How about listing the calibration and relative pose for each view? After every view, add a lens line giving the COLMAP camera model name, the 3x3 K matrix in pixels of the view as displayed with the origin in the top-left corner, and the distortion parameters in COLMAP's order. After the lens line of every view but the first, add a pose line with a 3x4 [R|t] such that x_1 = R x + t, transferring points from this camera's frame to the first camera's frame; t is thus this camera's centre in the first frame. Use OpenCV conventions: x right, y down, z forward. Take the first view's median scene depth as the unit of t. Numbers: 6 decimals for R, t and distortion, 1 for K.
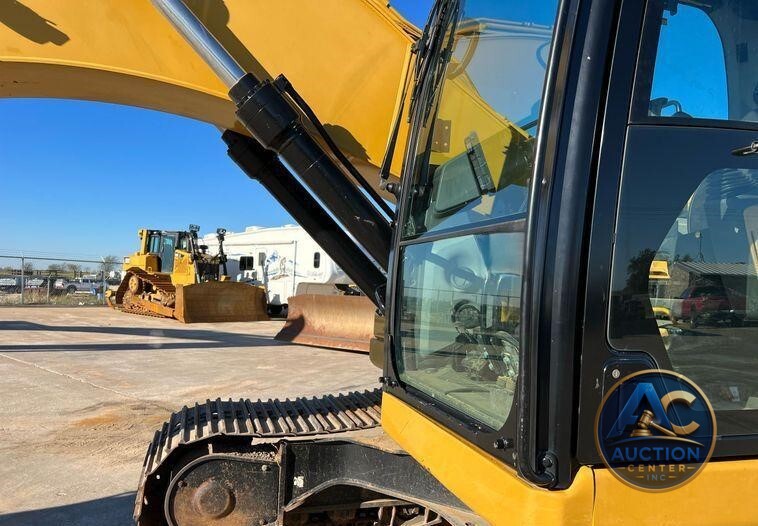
lens RADIAL K [[578.6, 0, 379.0], [0, 578.6, 289.1], [0, 0, 1]] dist [0.017197, -0.022326]
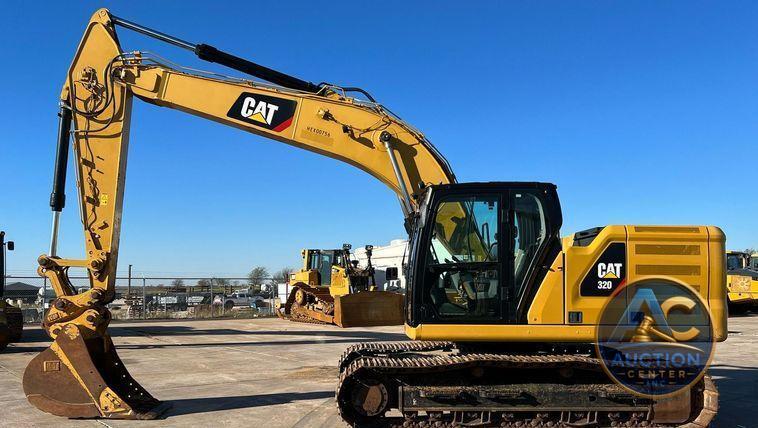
lens RADIAL K [[706.5, 0, 383.9], [0, 706.5, 215.0], [0, 0, 1]] dist [0.057535, 0.000000]
pose [[0.967652, -0.069920, -0.242408, 0.104707], [0.042498, 0.992273, -0.116566, 0.001715], [0.248685, 0.102493, 0.963146, -0.364325]]
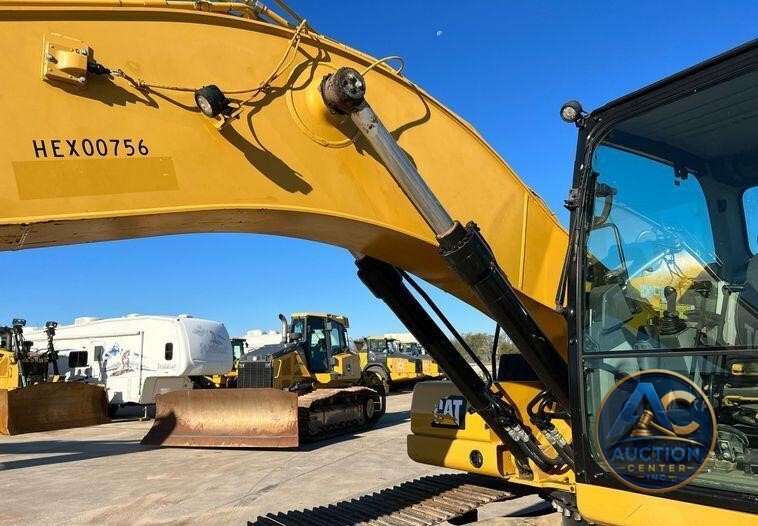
lens RADIAL K [[578.6, 0, 379.6], [0, 578.6, 270.1], [0, 0, 1]] dist [0.017197, -0.022326]
pose [[0.944797, -0.008501, 0.327545, -0.088718], [0.063395, 0.985516, -0.157285, -0.010510], [-0.321463, 0.169367, 0.931652, -0.006504]]
